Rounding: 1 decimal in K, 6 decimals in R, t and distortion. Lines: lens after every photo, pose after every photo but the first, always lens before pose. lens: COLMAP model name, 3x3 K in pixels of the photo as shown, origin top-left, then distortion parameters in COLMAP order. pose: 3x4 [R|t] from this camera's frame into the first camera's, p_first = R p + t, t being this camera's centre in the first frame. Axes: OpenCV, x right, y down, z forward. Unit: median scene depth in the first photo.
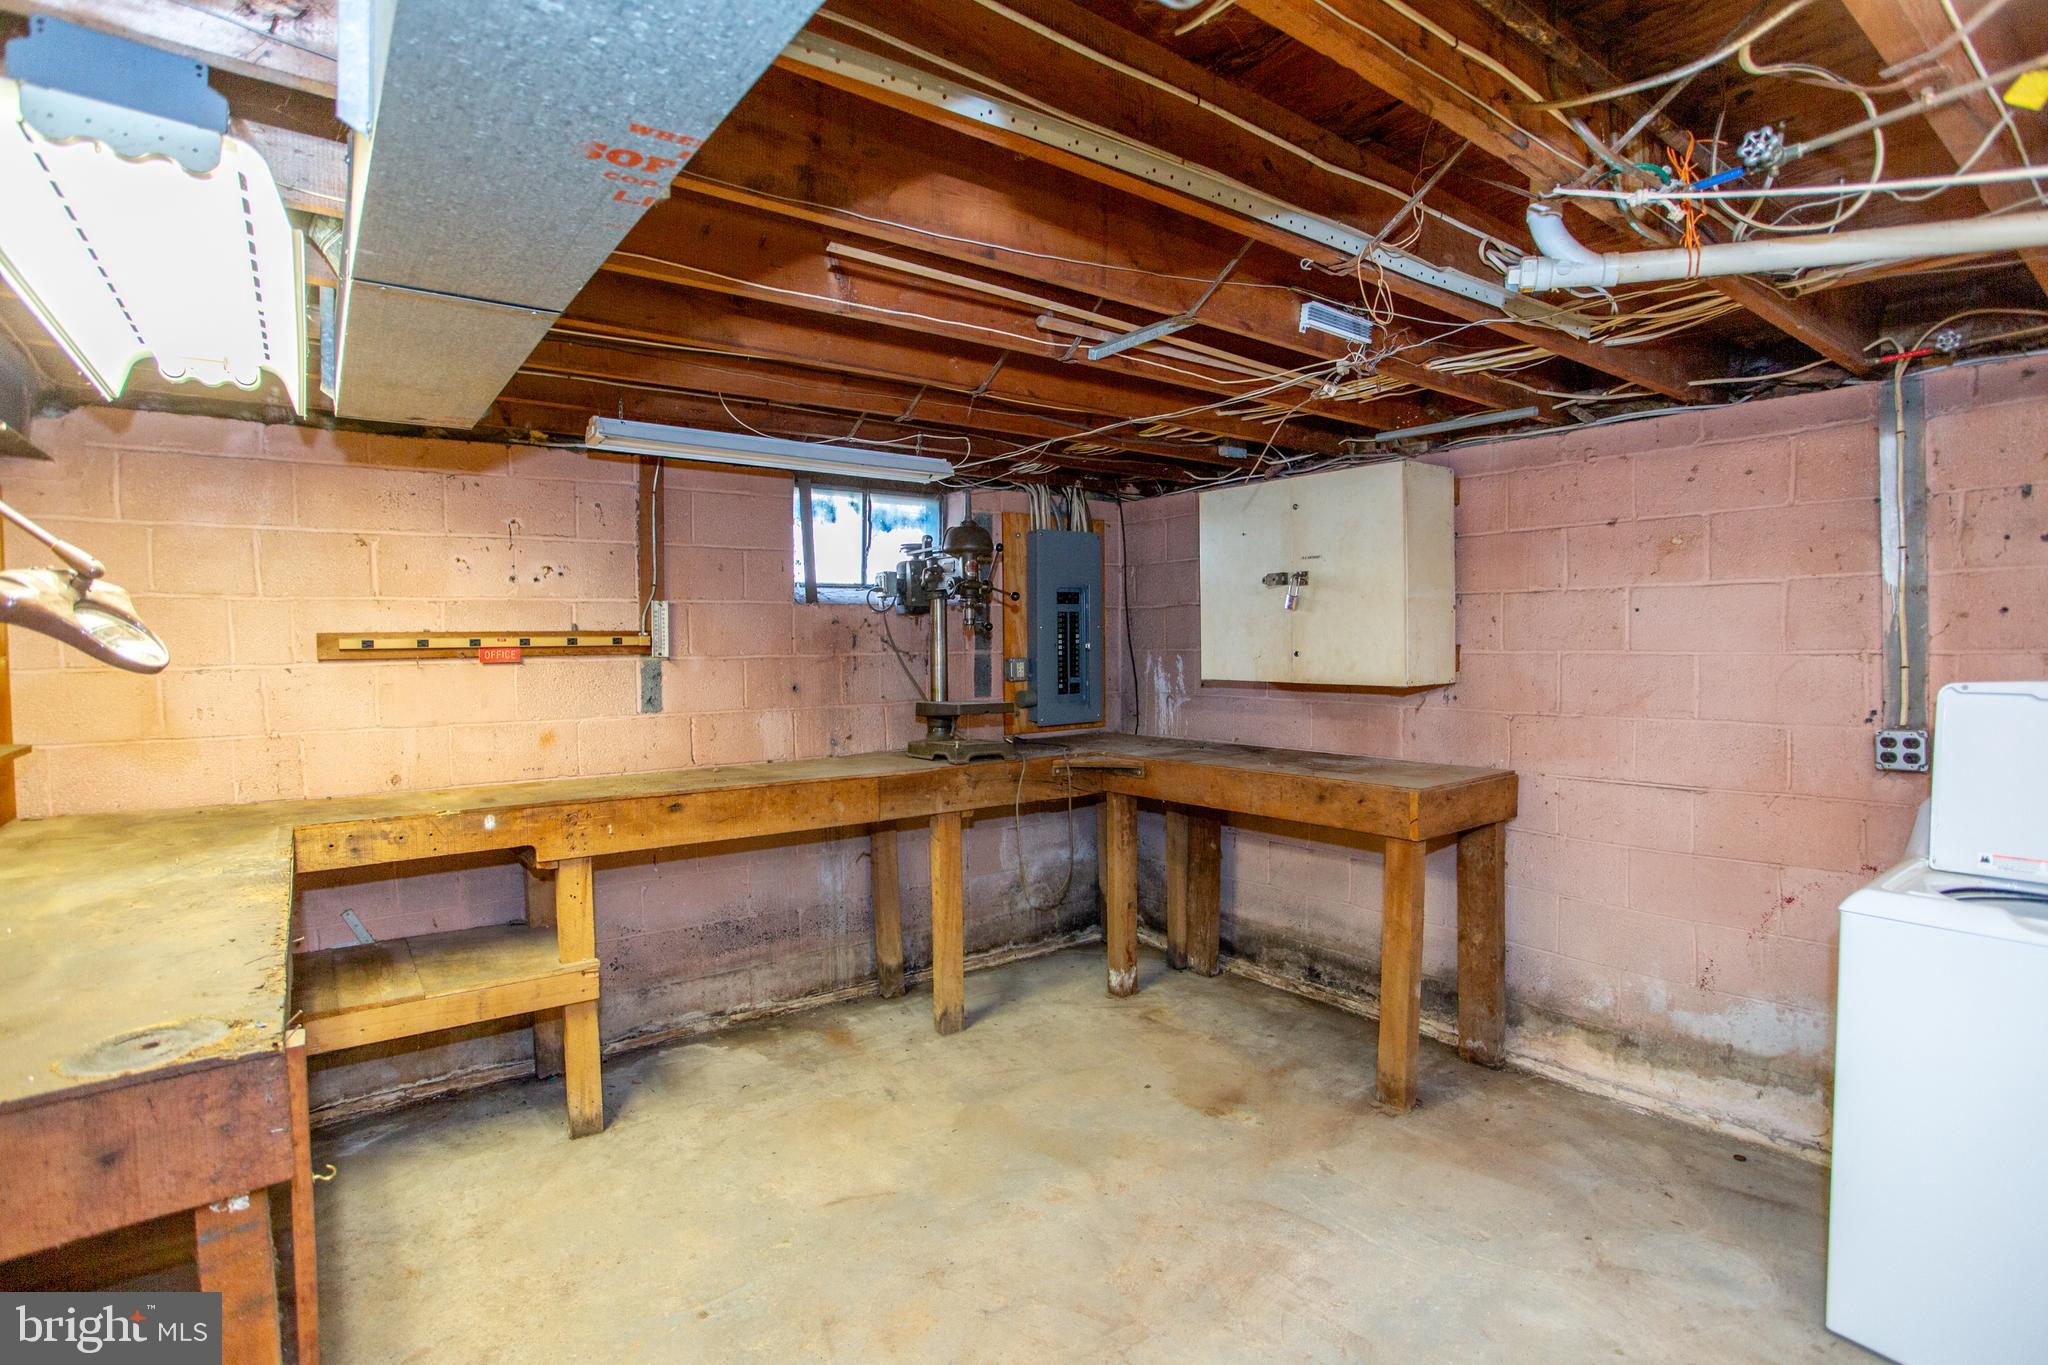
lens RADIAL K [[980.0, 0, 1012.9], [0, 980.0, 673.1], [0, 0, 1]] dist [-0.079803, 0.028212]
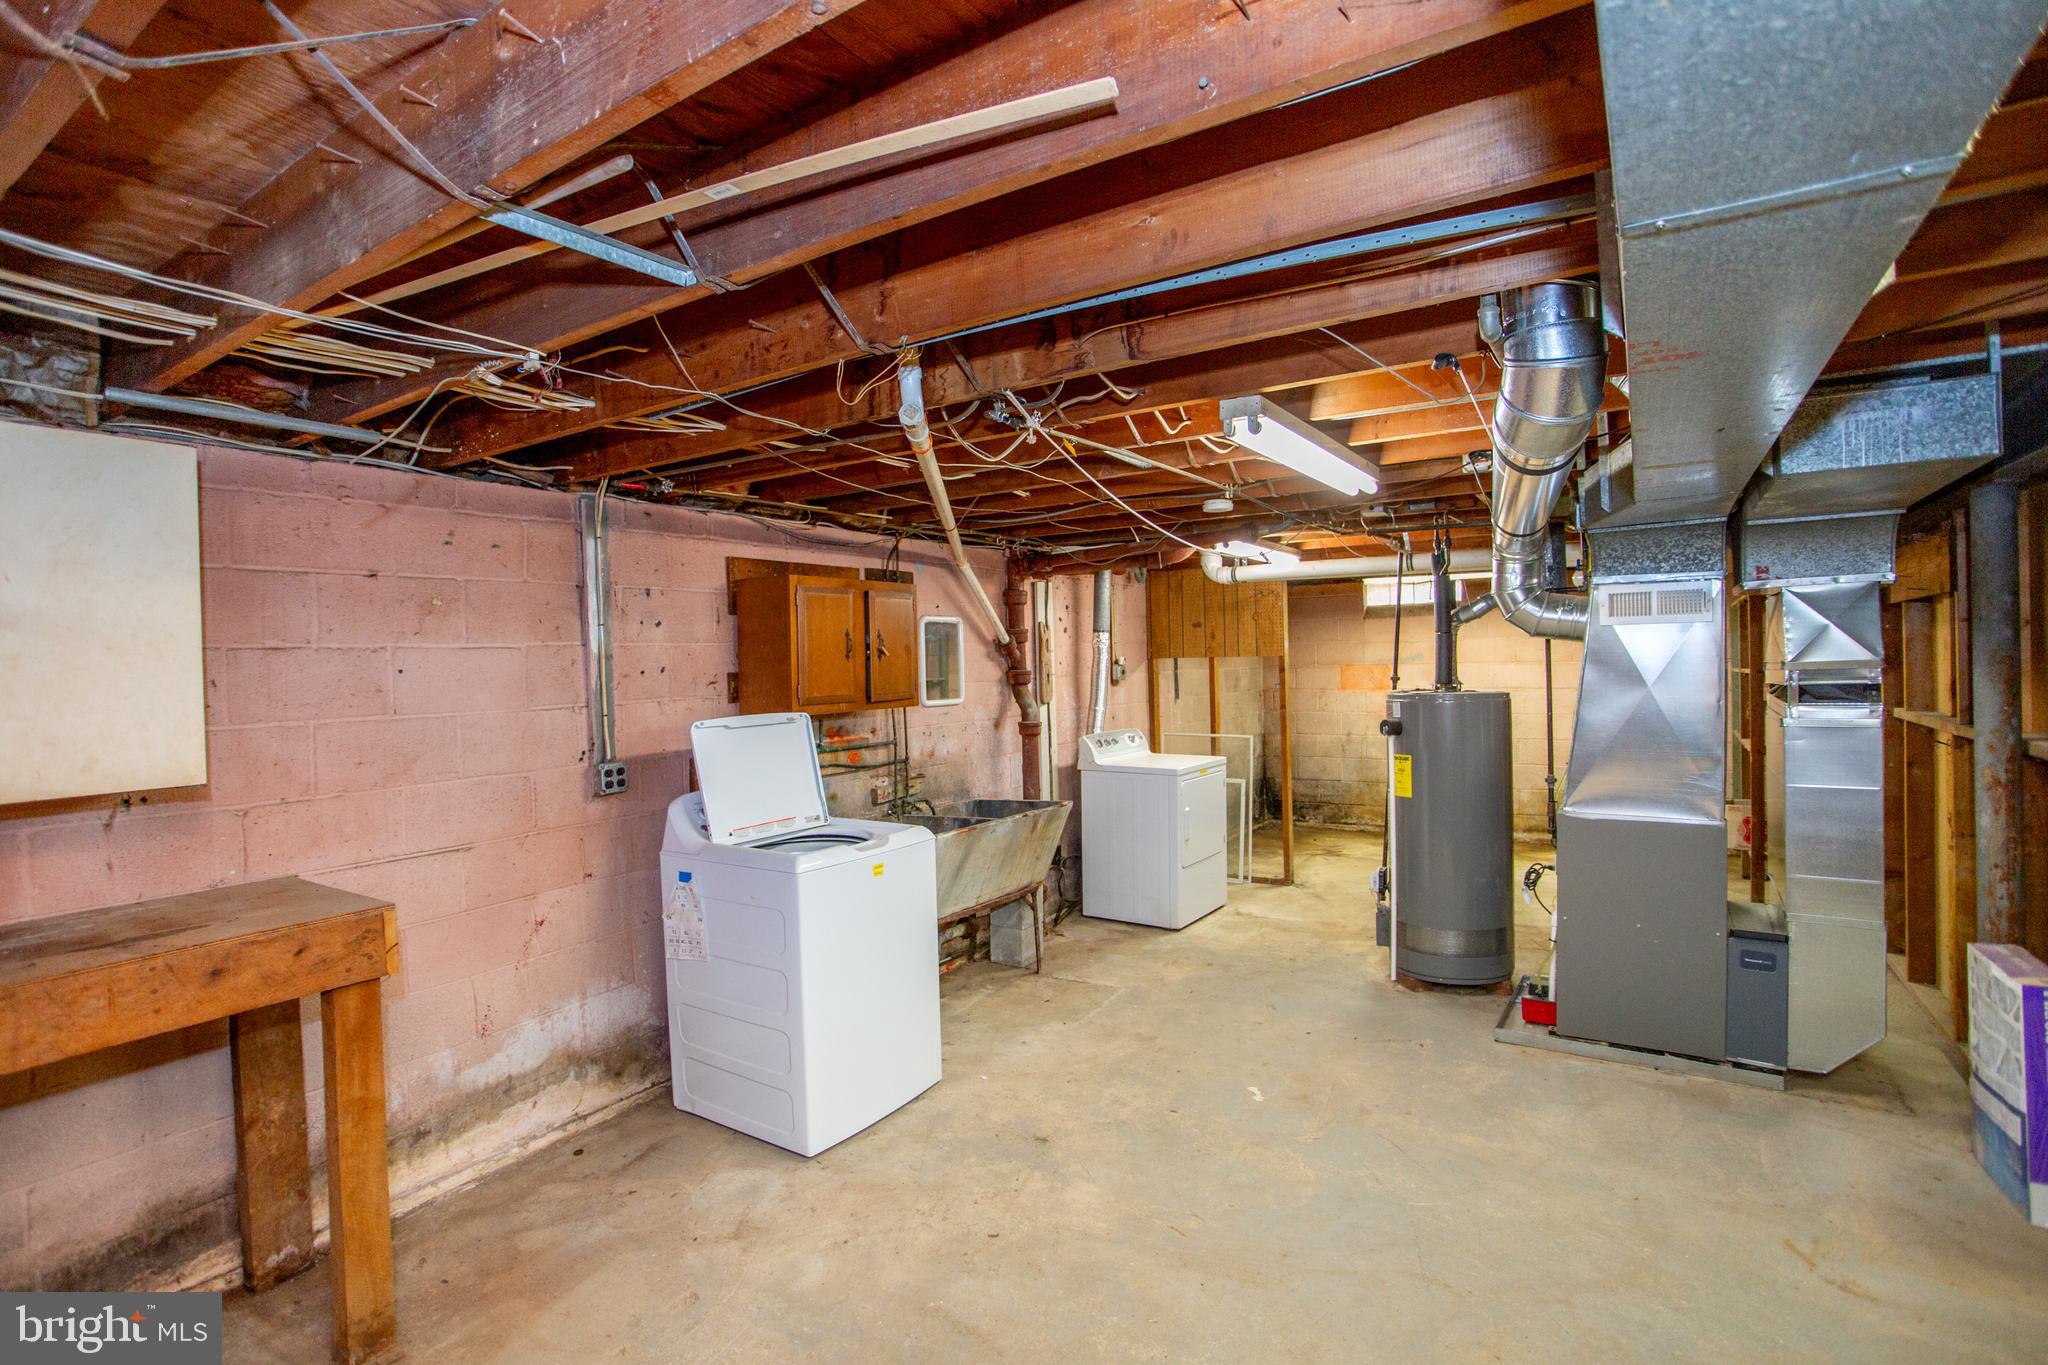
lens RADIAL K [[980.0, 0, 1012.9], [0, 980.0, 673.1], [0, 0, 1]] dist [-0.079803, 0.028212]
pose [[-0.348250, 0.008735, 0.937361, -0.452446], [0.062774, 0.997929, 0.014022, -0.041771], [-0.935297, 0.063725, -0.348078, 0.795693]]
